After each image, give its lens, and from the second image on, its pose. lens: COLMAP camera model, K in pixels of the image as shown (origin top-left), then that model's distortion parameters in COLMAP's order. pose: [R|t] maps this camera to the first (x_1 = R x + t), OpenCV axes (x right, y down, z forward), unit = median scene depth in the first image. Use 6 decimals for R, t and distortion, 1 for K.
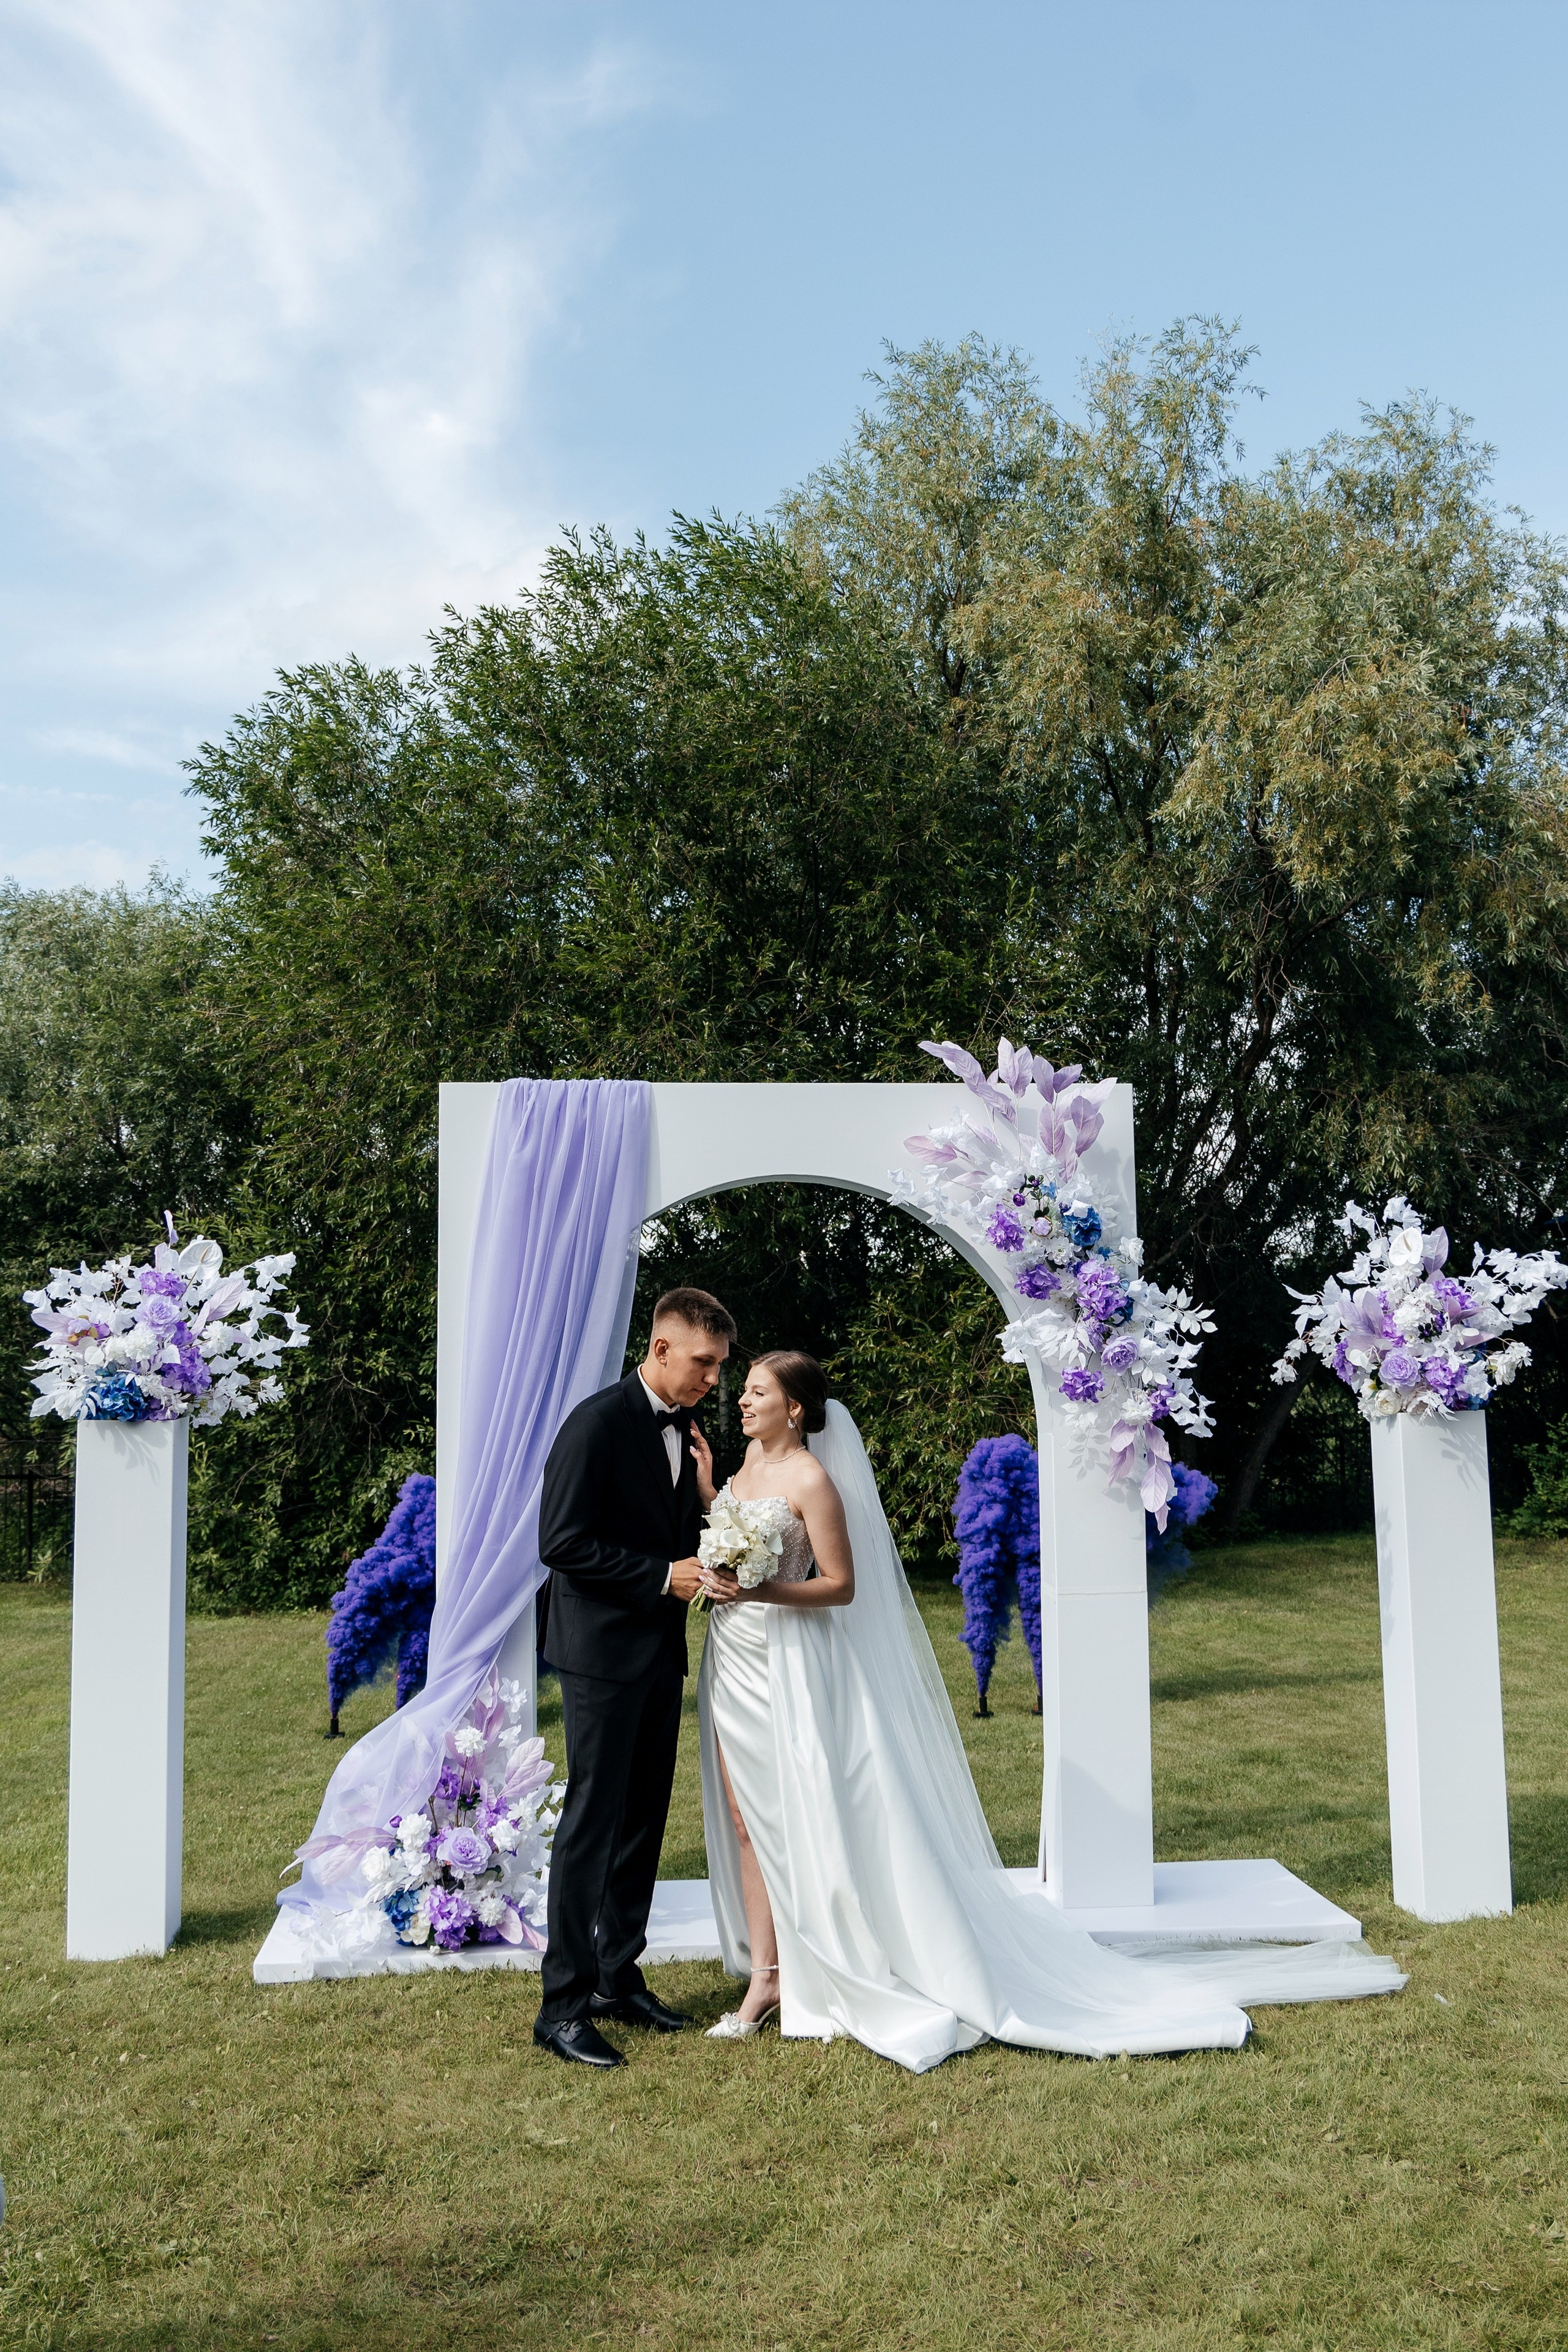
lens RADIAL K [[2167.3, 0, 741.1], [0, 2167.3, 1113.6], [0, 0, 1]] dist [-0.073924, 0.082257]
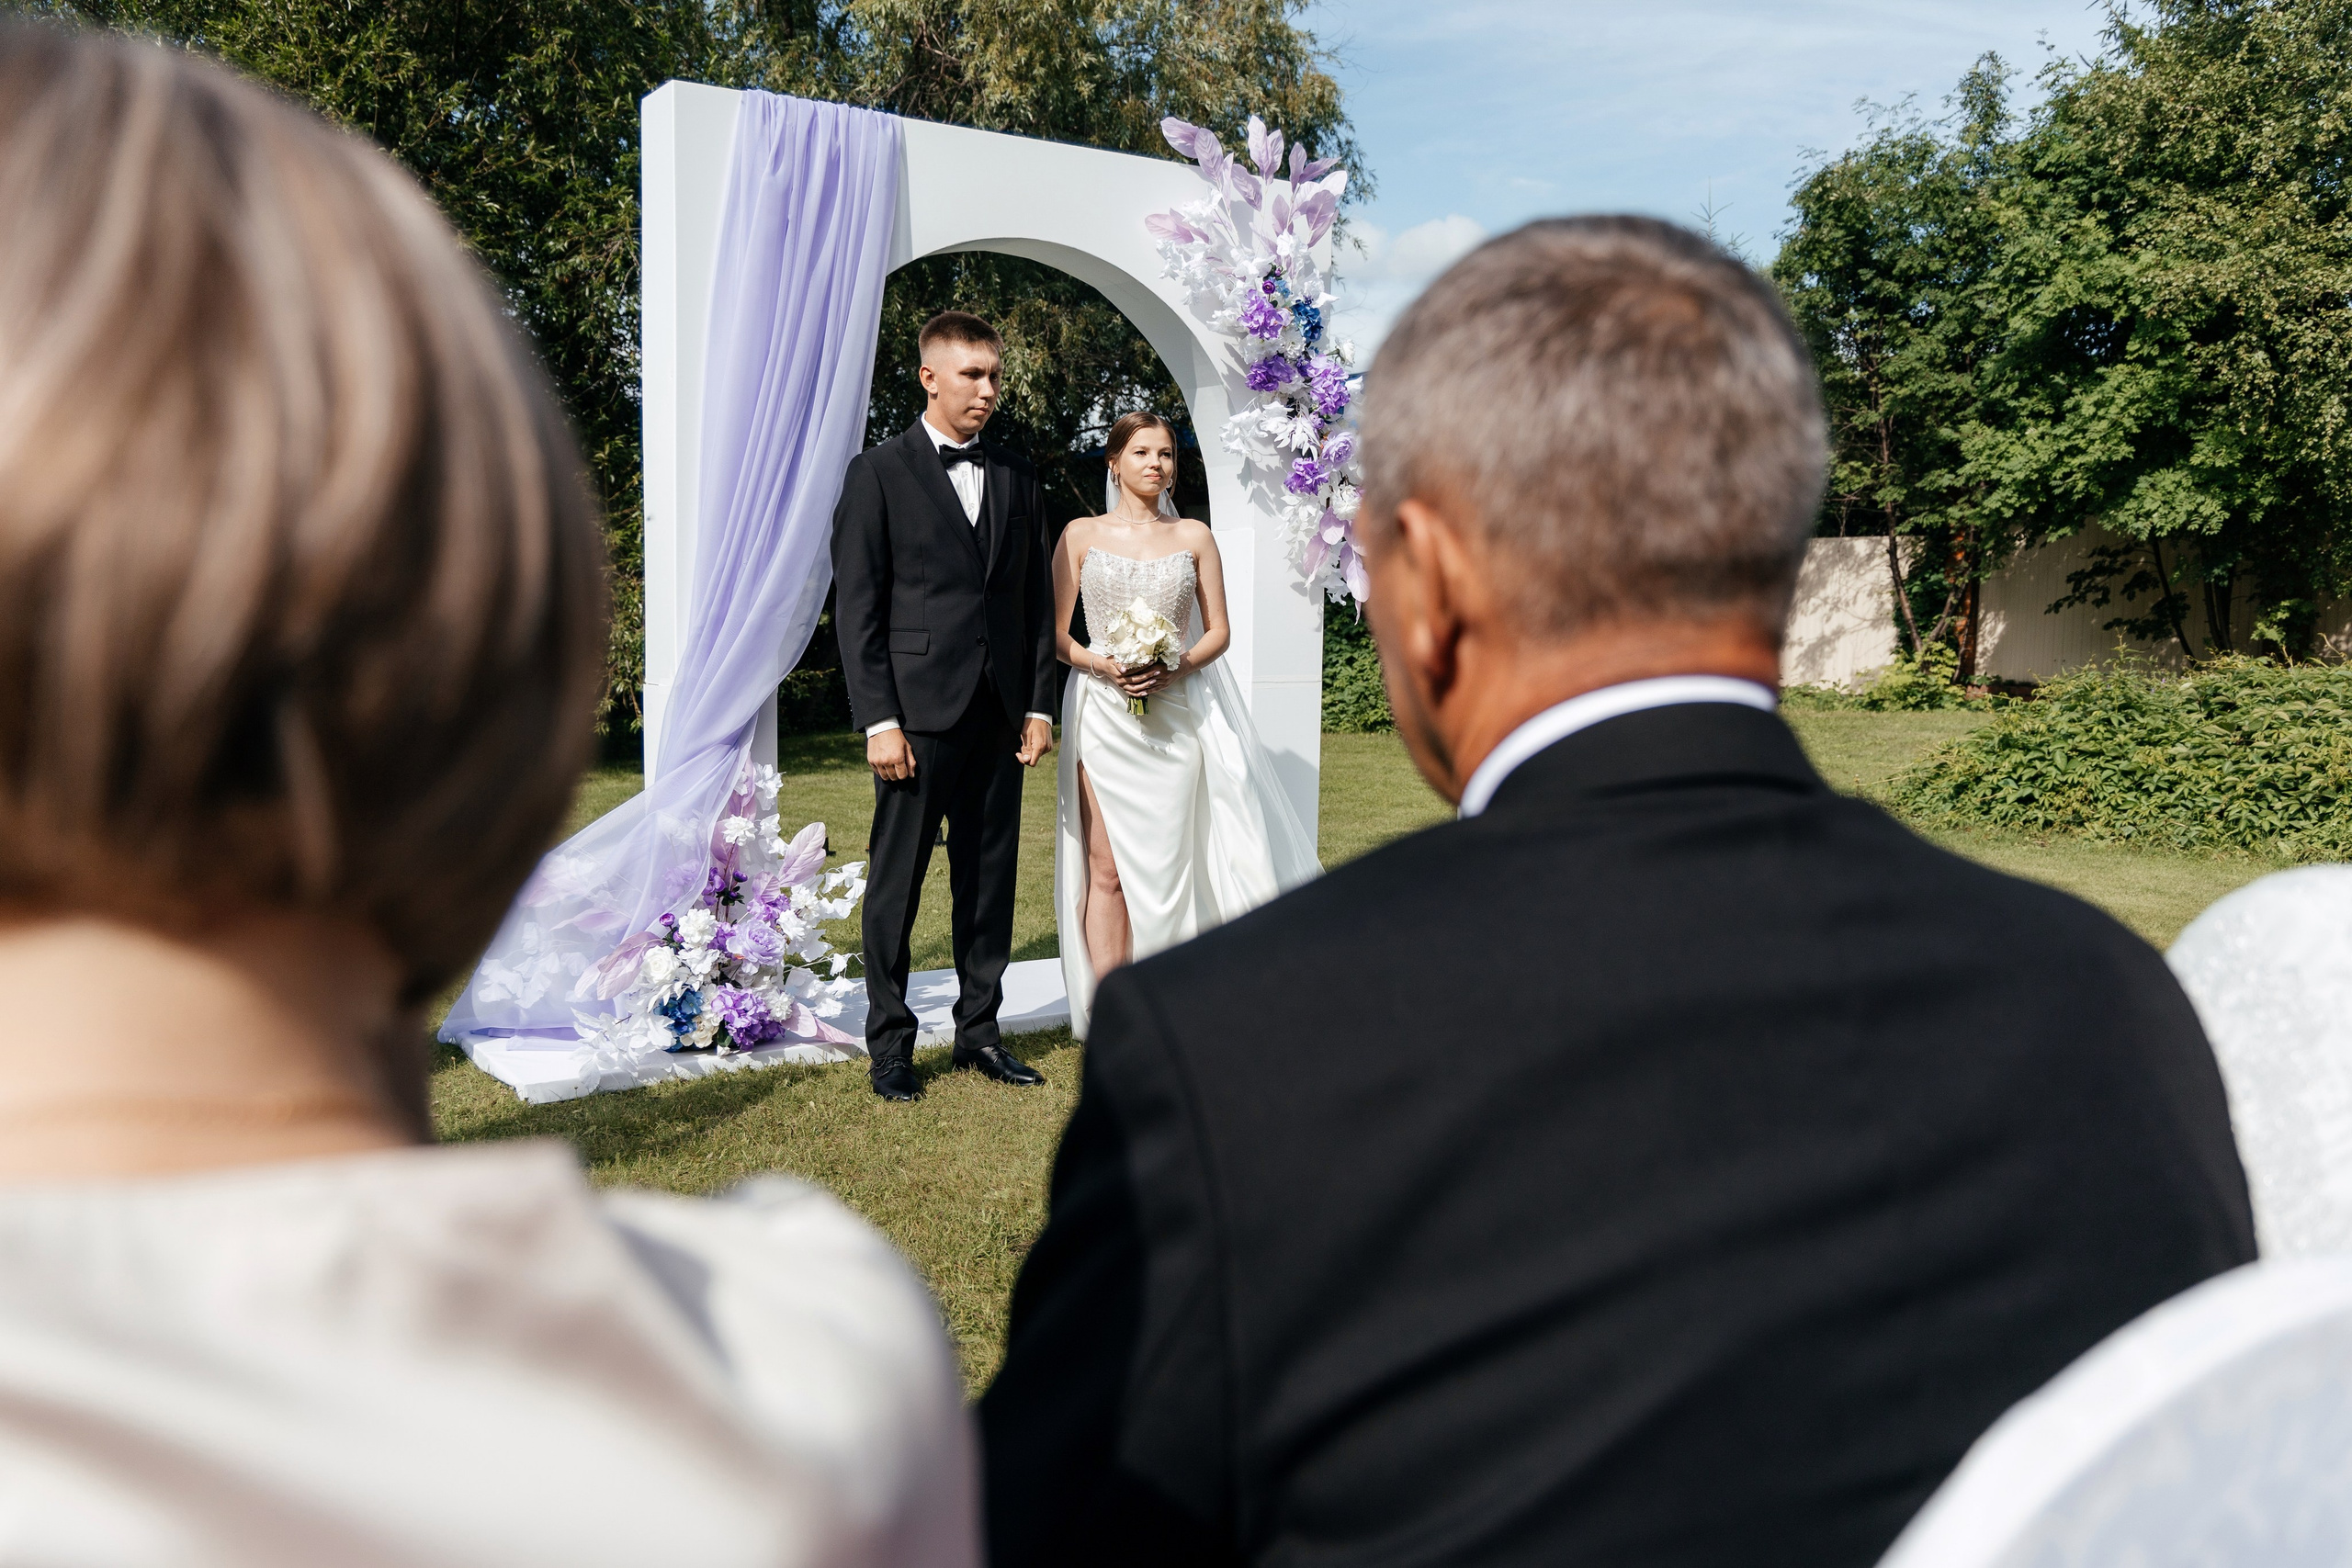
lens RADIAL K [[1968.7, 0, 1173.4], [0, 1968.7, 798.2], [0, 0, 1]] dist [-0.056503, 0.089987]
pose [[0.874860, -0.021509, 0.483898, -0.349023], [-0.081495, 0.978236, 0.190819, 0.100110], [-0.477471, -0.206375, 0.854067, 0.198294]]
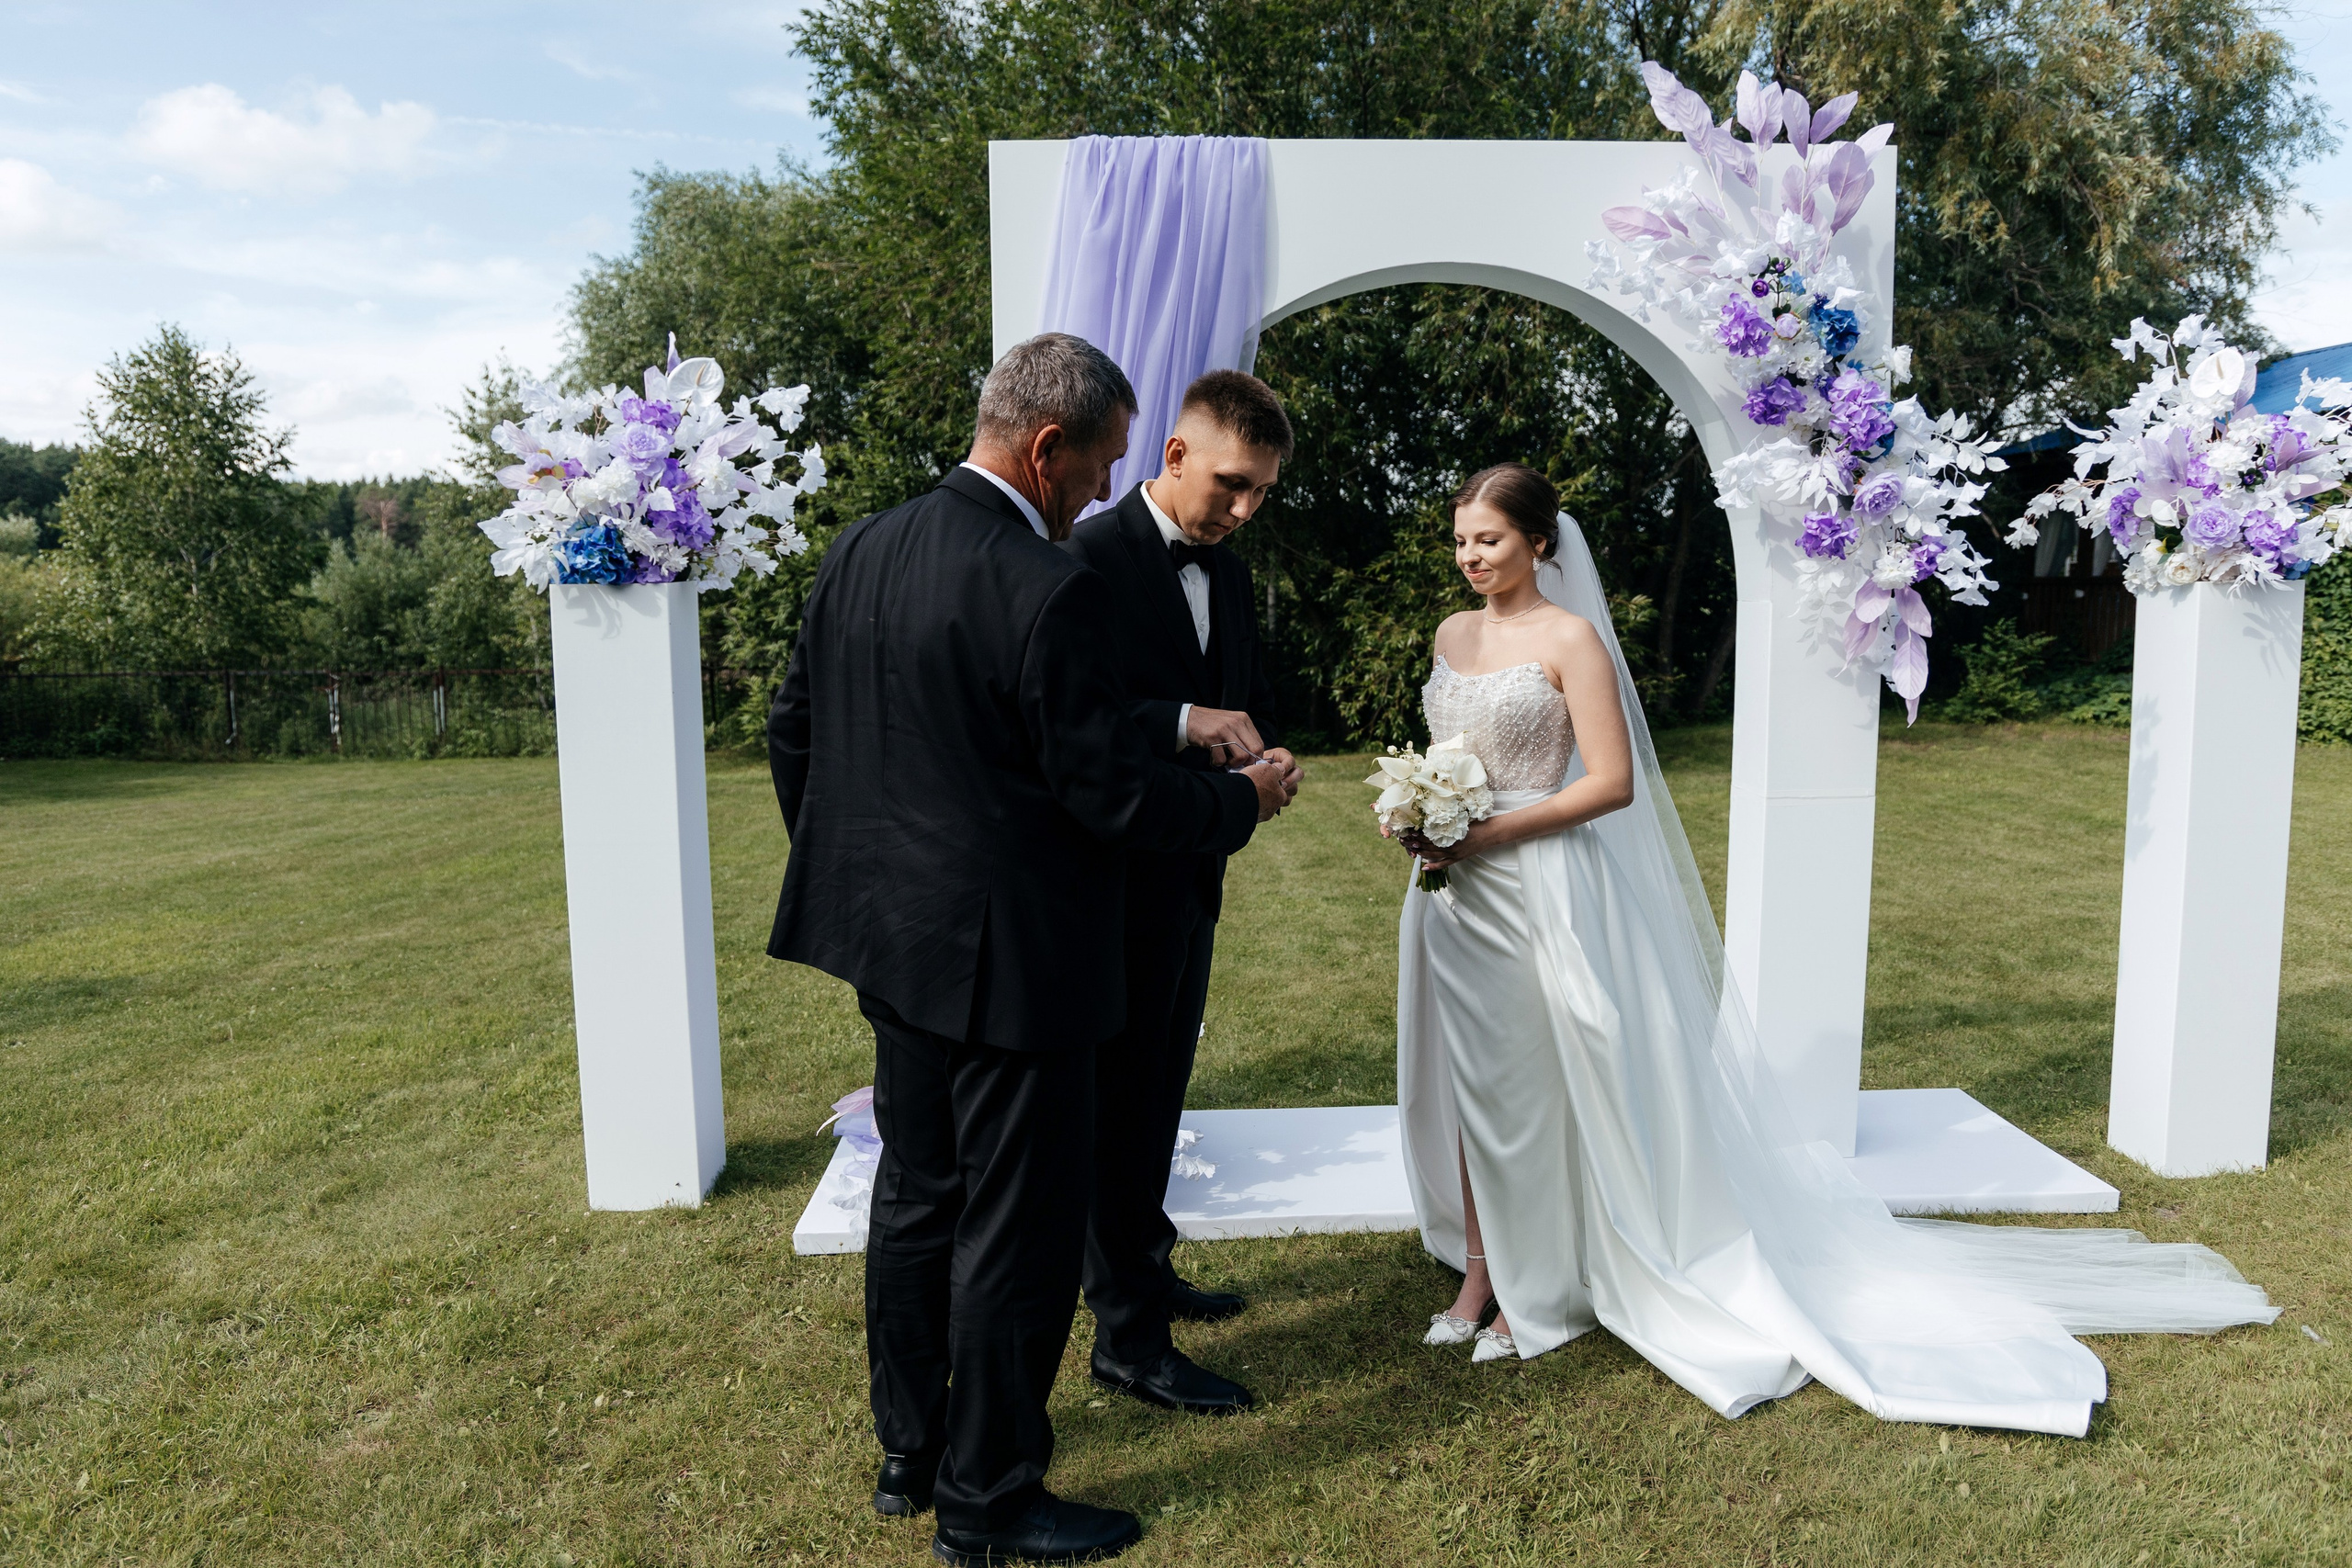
lens RADIAL K [[1624.8, 0, 1179.4], [0, 1624.8, 805.3], [0, 0, 1]] dist [-0.100510, 0.058934]
pose [[0.998467, 0.006025, -0.055022, -0.040943], [0.007768, 0.968967, 0.247069, 0.074954], [0.054803, -0.247117, 0.967435, 0.406564]]
